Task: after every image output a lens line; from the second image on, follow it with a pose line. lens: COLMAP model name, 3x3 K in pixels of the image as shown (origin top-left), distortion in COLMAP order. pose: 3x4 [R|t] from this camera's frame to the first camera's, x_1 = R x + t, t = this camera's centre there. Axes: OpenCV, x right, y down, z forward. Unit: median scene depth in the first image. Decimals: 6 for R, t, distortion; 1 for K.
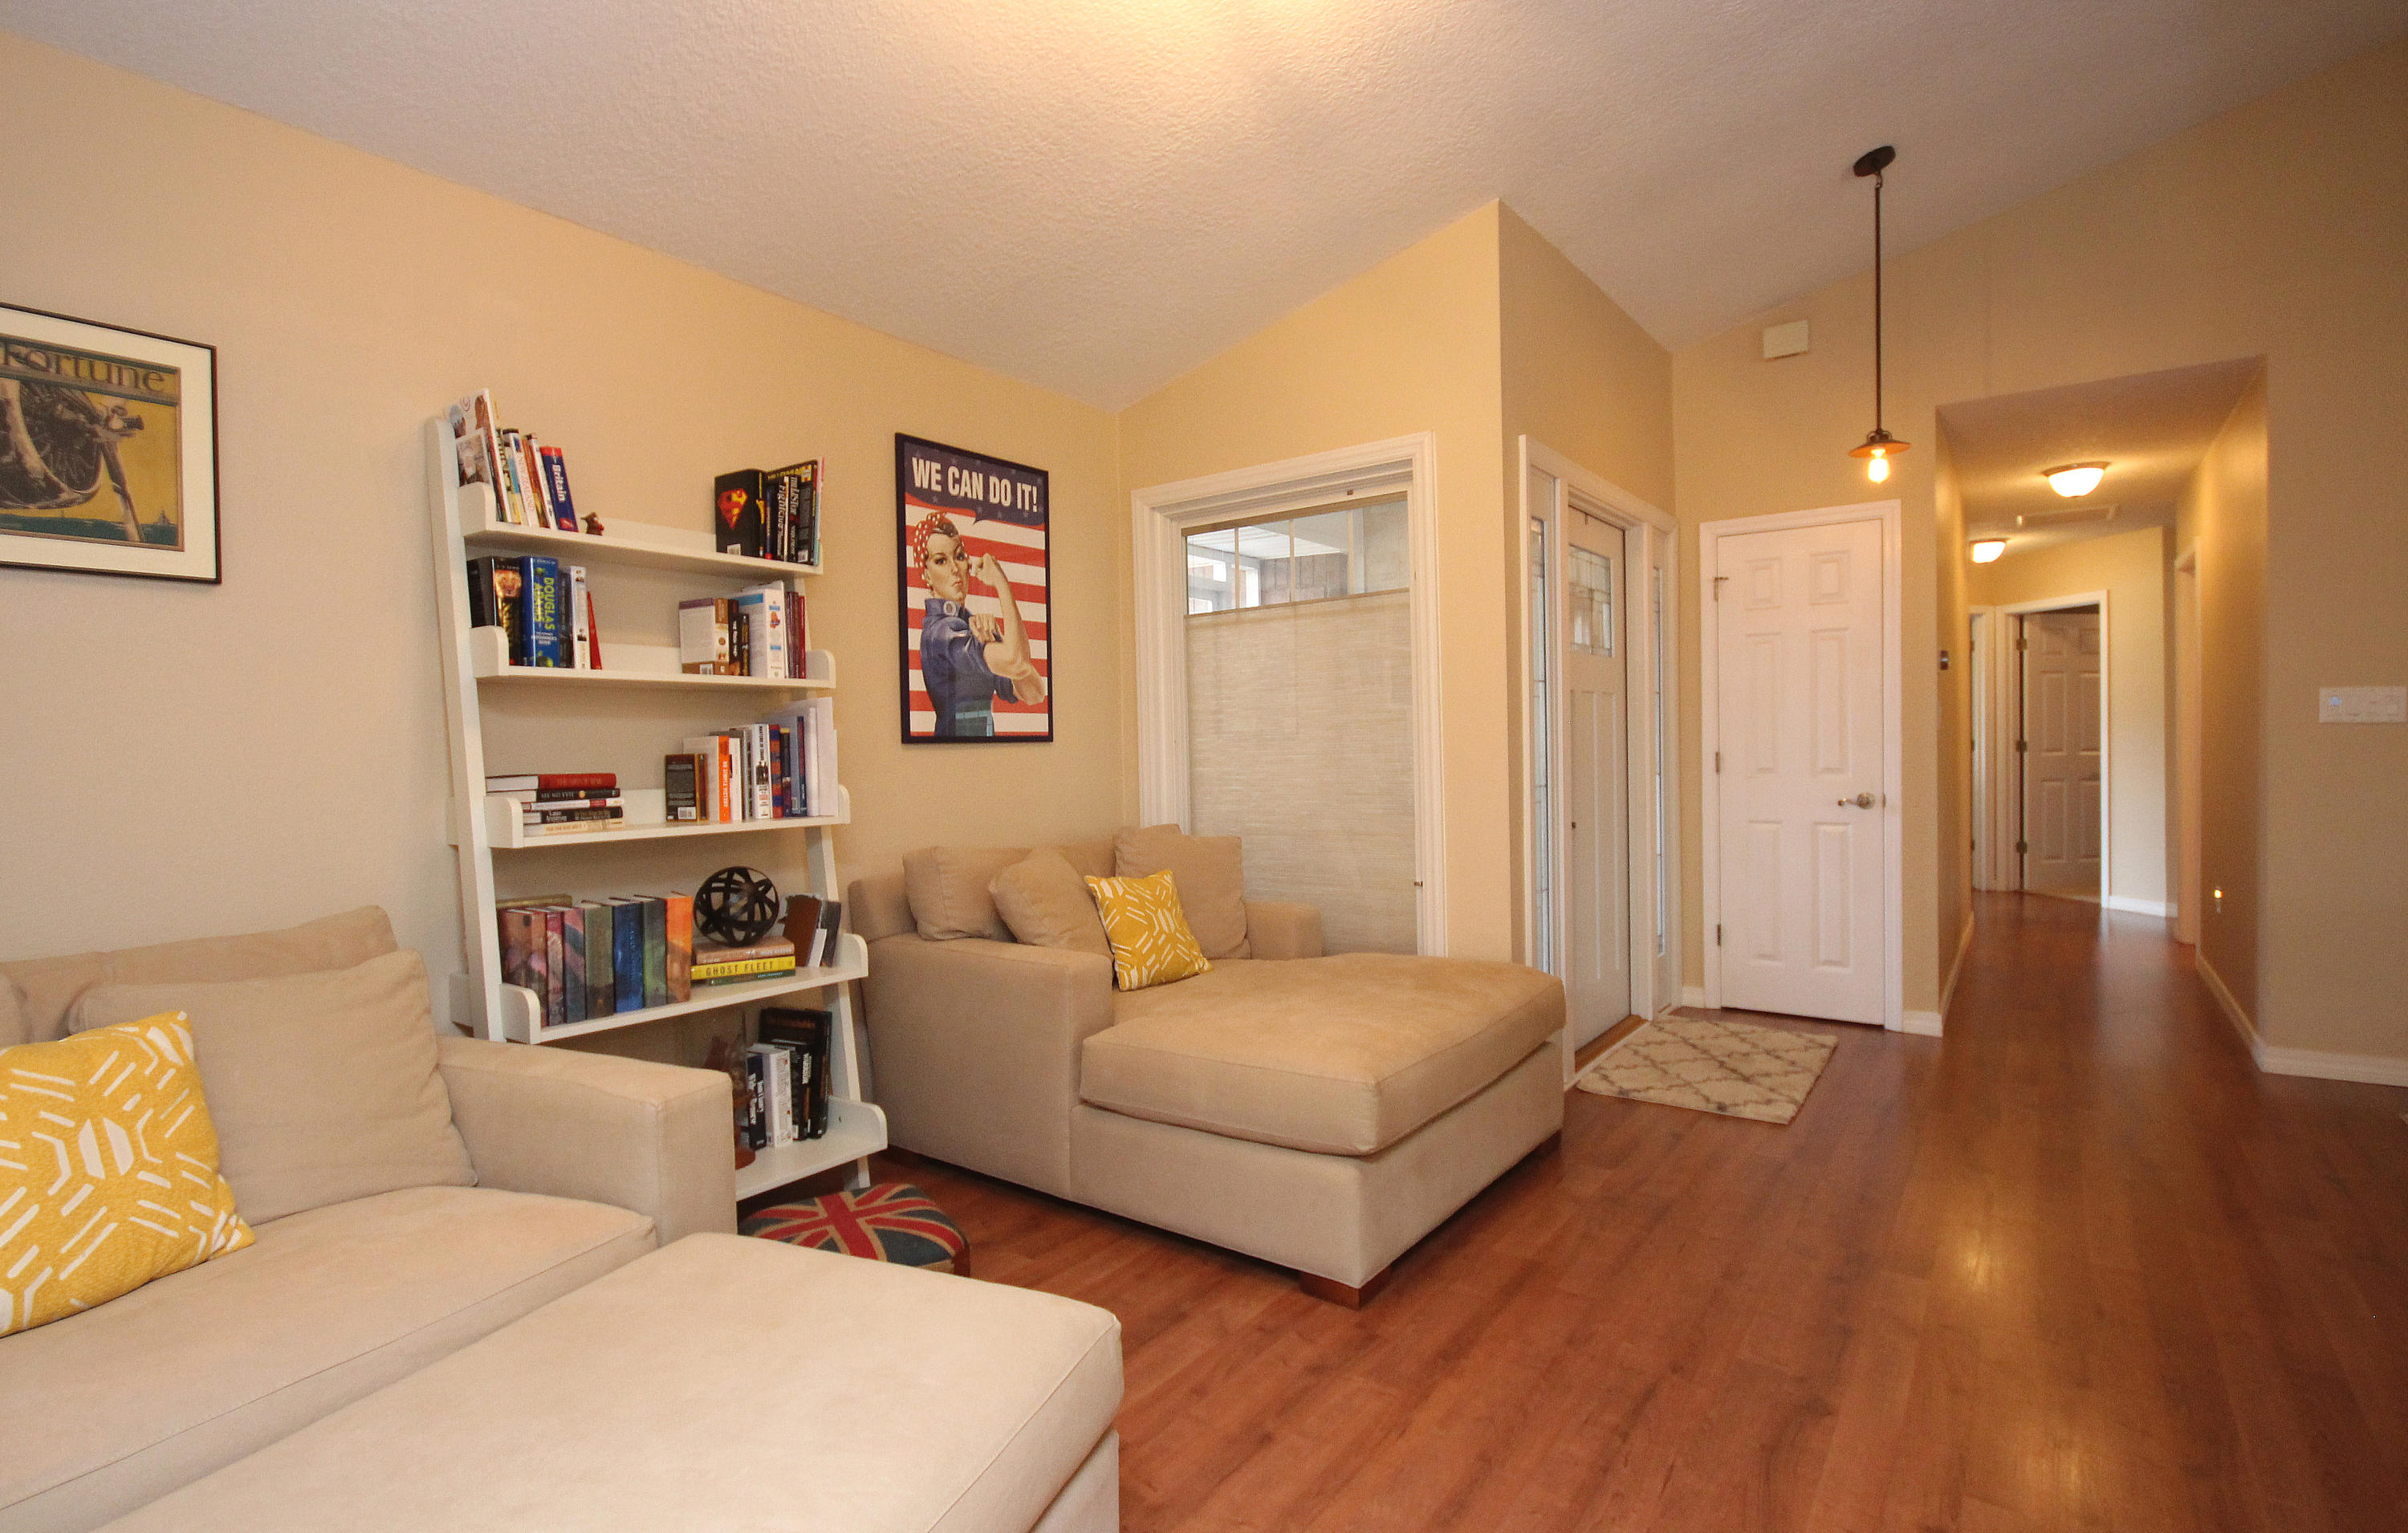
lens RADIAL K [[1115.5, 0, 1209.4], [0, 1115.5, 762.4], [0, 0, 1]] dist [-0.001268, -0.000175]
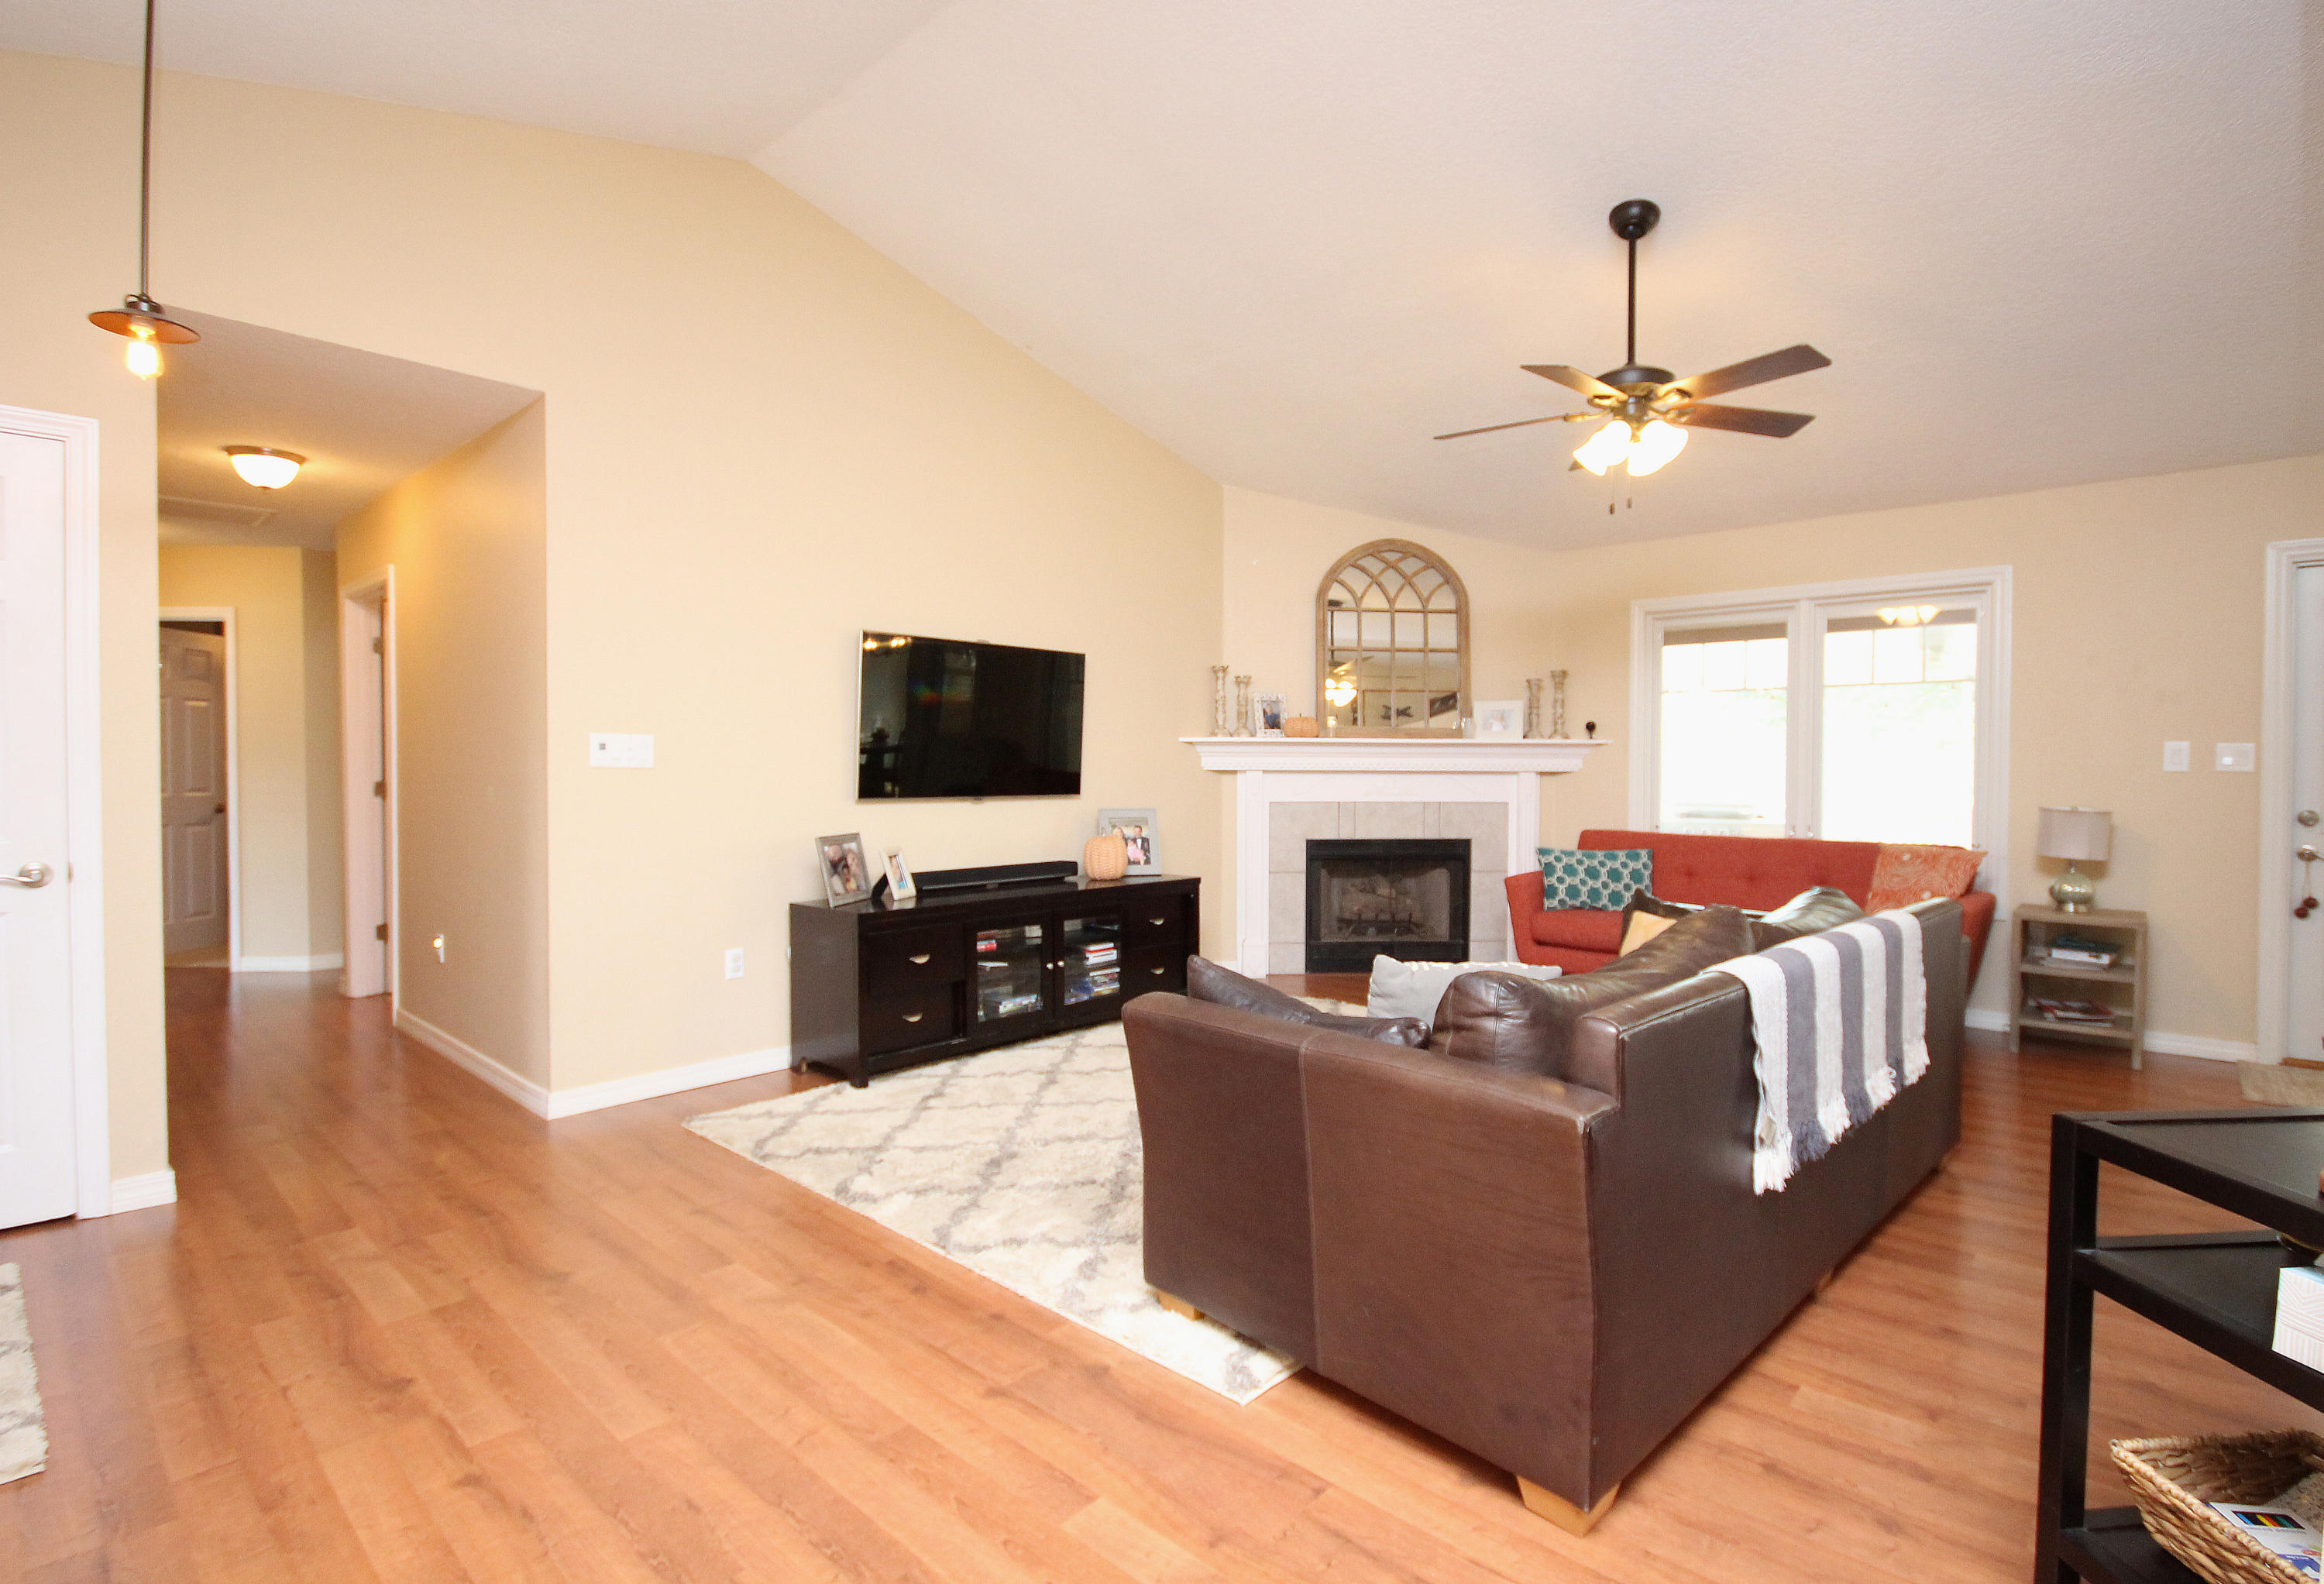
lens RADIAL K [[1118.9, 0, 1215.8], [0, 1118.9, 788.9], [0, 0, 1]] dist [-0.010691, -0.000321]
pose [[0.093473, -0.003333, 0.995616, 0.023562], [0.014094, 0.999899, 0.002024, -0.007694], [-0.995522, 0.013843, 0.093510, 0.313395]]
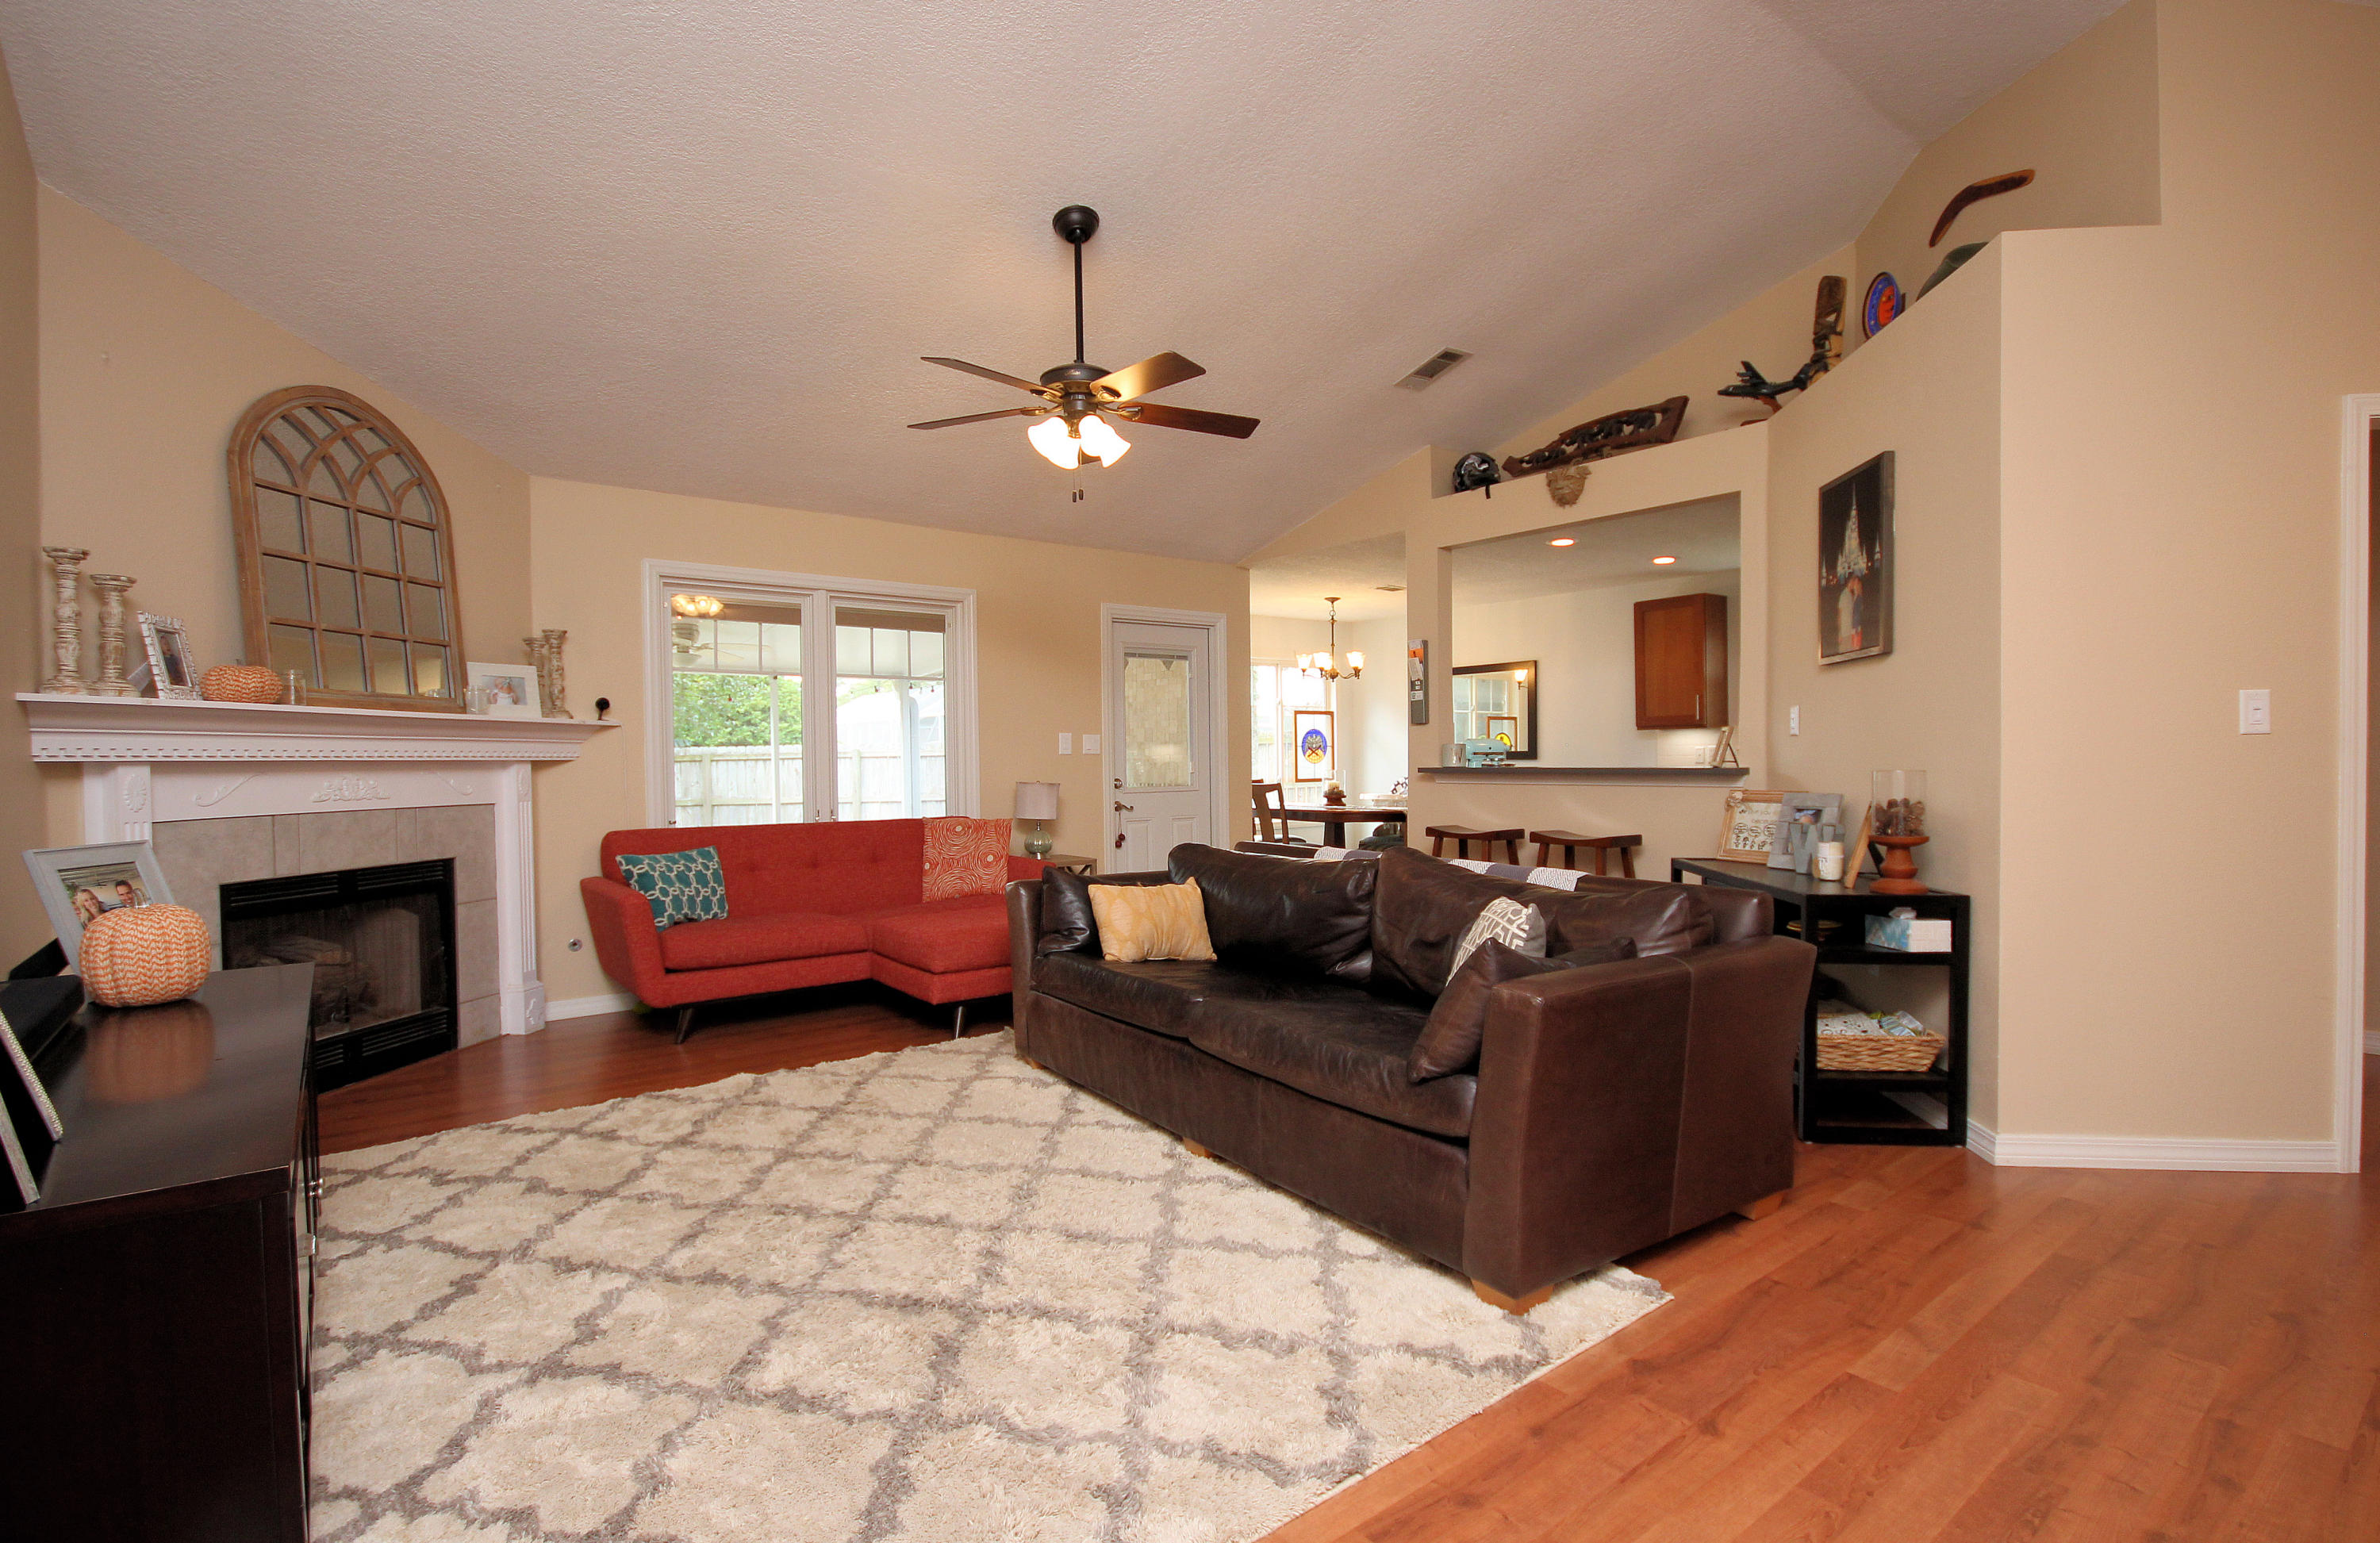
lens RADIAL K [[1120.4, 0, 1226.8], [0, 1120.4, 784.5], [0, 0, 1]] dist [-0.000527, -0.001053]
pose [[-0.965710, 0.019433, 0.258896, 0.680760], [0.030288, 0.998818, 0.038005, -0.022006], [-0.257852, 0.044543, -0.965157, 1.053289]]
